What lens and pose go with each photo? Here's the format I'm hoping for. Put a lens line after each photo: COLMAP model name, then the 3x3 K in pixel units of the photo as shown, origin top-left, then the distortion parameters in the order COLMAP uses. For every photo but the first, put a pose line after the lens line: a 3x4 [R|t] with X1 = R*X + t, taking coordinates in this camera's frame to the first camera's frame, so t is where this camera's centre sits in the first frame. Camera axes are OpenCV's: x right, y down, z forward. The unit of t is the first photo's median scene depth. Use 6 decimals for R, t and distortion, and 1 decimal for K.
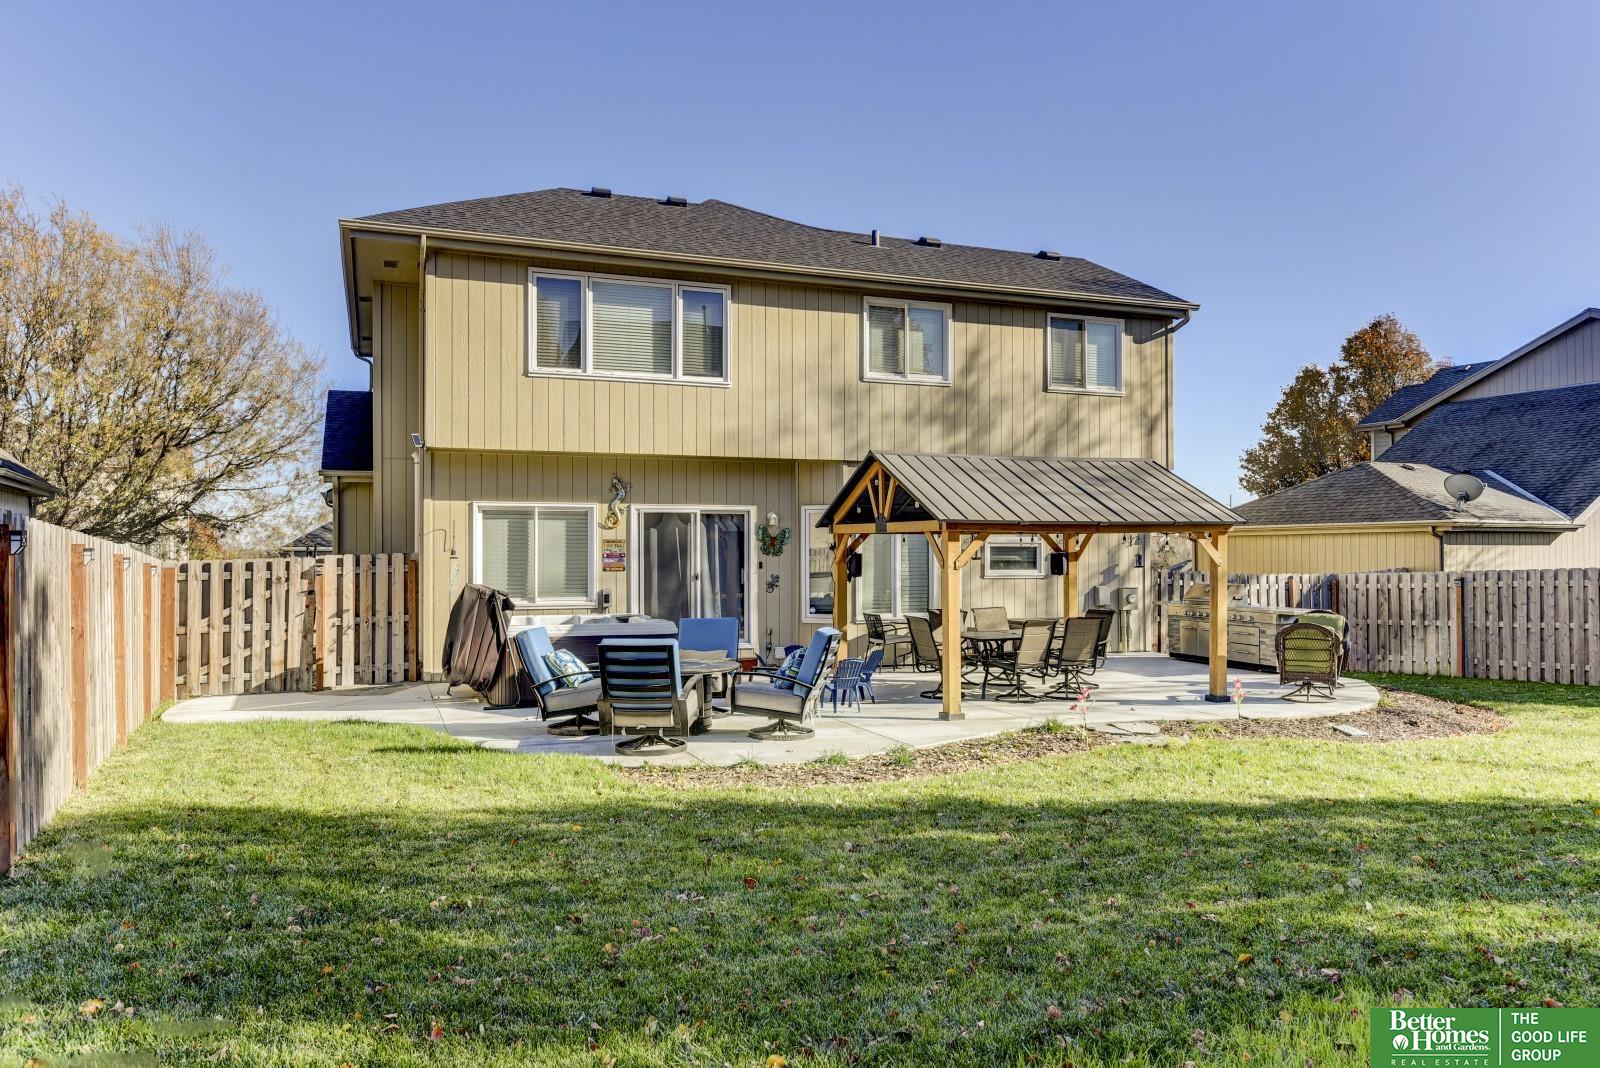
lens RADIAL K [[1116.4, 0, 798.8], [0, 1116.4, 528.0], [0, 0, 1]] dist [-0.006703, 0.003790]
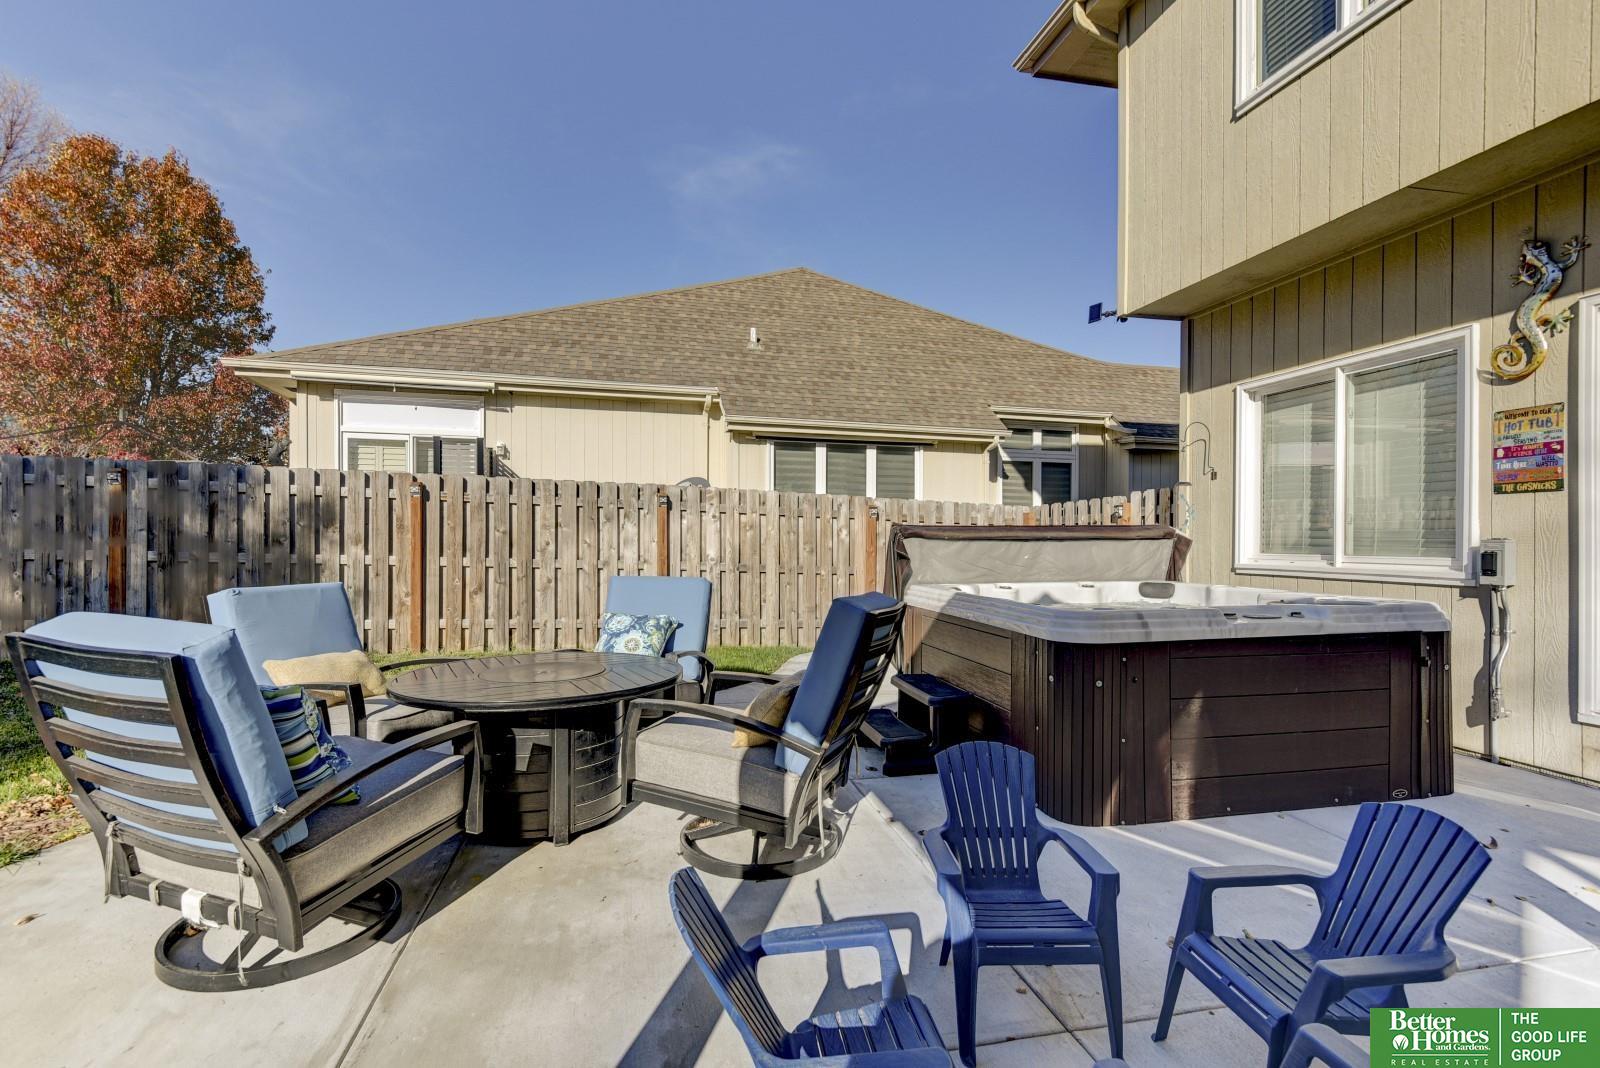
lens RADIAL K [[737.6, 0, 799.3], [0, 737.6, 547.5], [0, 0, 1]] dist [0.009847, -0.006652]
pose [[-0.155943, 0.015232, -0.987649, 0.116208], [0.024266, 0.999638, 0.011586, 0.047937], [0.987468, -0.022160, -0.156256, 0.789536]]
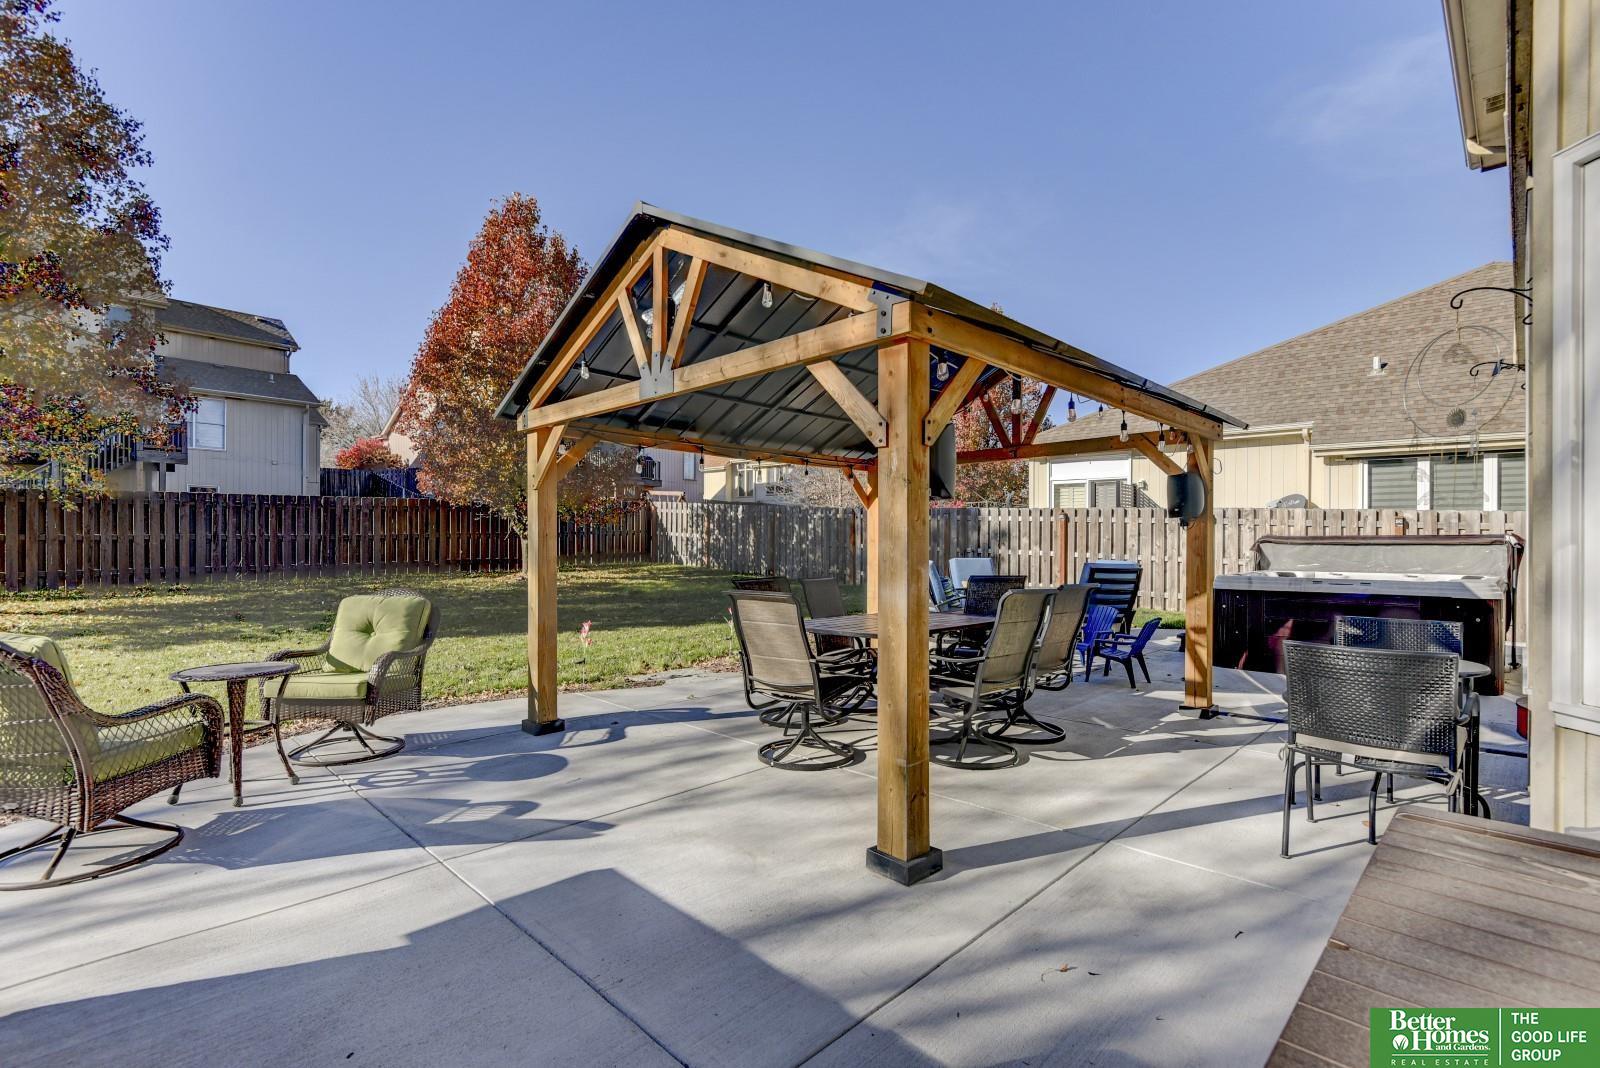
lens RADIAL K [[737.6, 0, 801.3], [0, 737.6, 541.7], [0, 0, 1]] dist [0.009847, -0.006652]
pose [[-0.911995, -0.000663, -0.410200, 0.337726], [0.008478, 0.999755, -0.020465, 0.056046], [0.410113, -0.022141, -0.911766, 1.152017]]
